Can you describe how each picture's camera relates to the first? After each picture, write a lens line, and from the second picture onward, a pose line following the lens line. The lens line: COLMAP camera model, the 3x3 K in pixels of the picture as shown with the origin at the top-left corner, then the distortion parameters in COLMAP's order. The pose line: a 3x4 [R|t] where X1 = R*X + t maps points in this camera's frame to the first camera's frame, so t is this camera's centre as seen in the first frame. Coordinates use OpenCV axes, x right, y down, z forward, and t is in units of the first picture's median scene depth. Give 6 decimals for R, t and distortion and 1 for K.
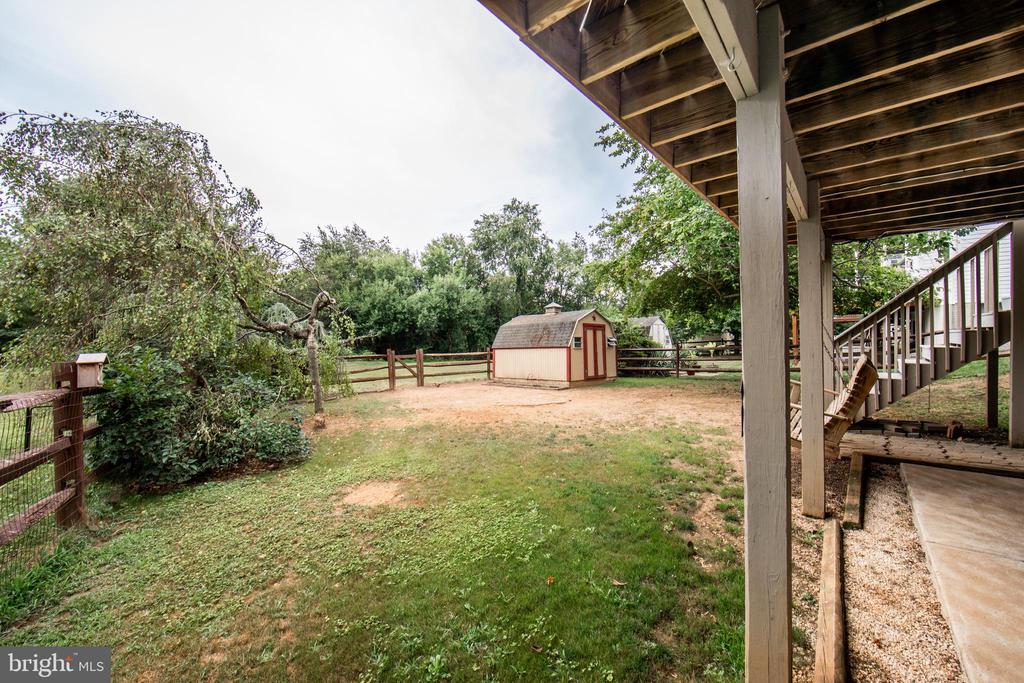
lens RADIAL K [[406.8, 0, 508.5], [0, 406.8, 342.1], [0, 0, 1]] dist [0.000549, 0.000024]
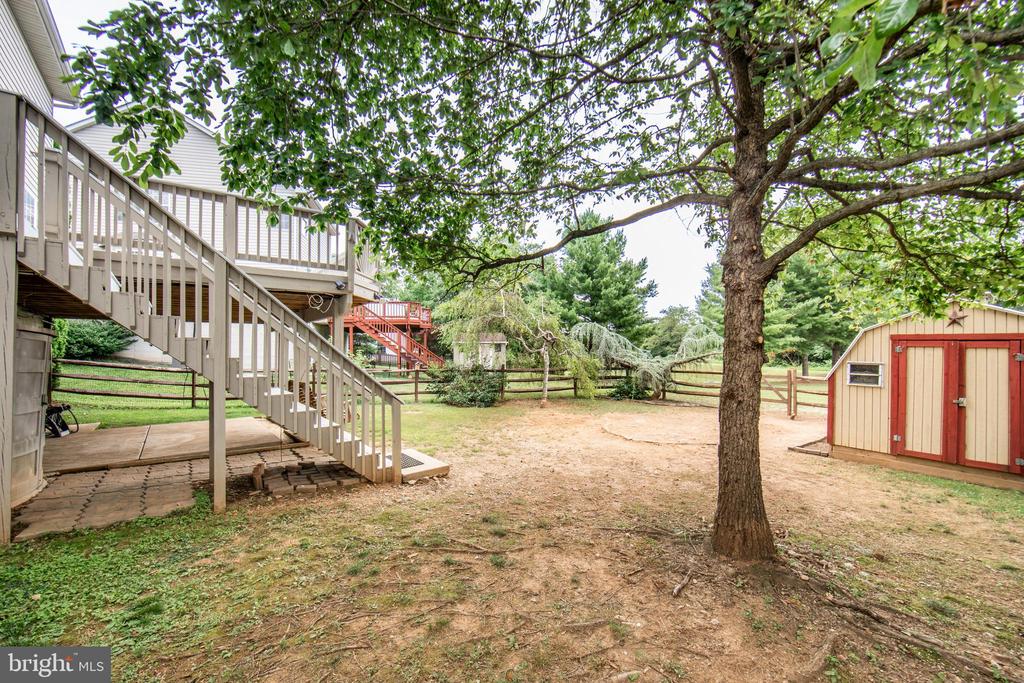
lens RADIAL K [[406.8, 0, 513.0], [0, 406.8, 346.6], [0, 0, 1]] dist [0.000549, 0.000024]
pose [[-0.165394, 0.006590, -0.986206, 0.715257], [-0.000533, 0.999977, 0.006771, -0.035521], [0.986227, 0.001646, -0.165387, 0.627169]]
